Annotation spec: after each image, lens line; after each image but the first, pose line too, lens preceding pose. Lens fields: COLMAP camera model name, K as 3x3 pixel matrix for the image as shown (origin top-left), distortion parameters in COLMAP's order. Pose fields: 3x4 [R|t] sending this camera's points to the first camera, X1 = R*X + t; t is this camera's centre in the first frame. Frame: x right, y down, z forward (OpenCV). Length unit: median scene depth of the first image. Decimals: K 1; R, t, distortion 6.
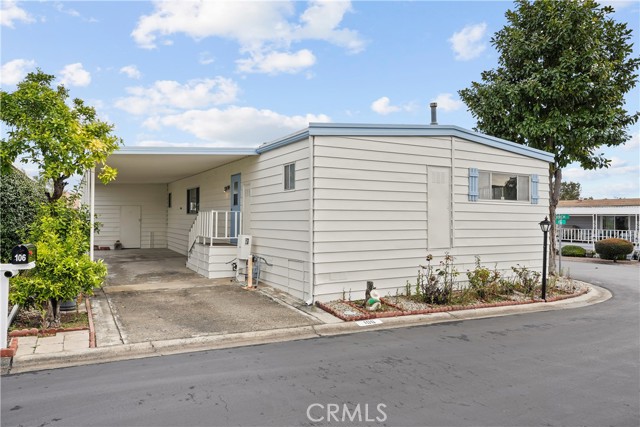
lens RADIAL K [[451.3, 0, 319.8], [0, 451.3, 214.4], [0, 0, 1]] dist [0.002271, 0.000198]
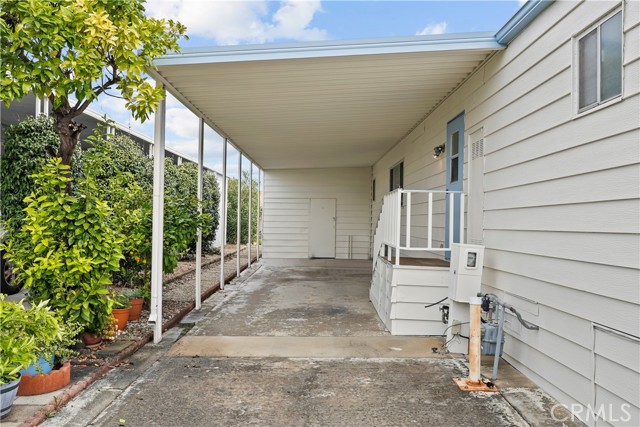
lens RADIAL K [[522.1, 0, 320.3], [0, 522.1, 214.7], [0, 0, 1]] dist [0.008710, 0.003478]
pose [[0.881618, 0.003998, -0.471947, -0.054346], [-0.008042, 0.999946, -0.006552, 0.021801], [0.471895, 0.009572, 0.881603, 0.481914]]
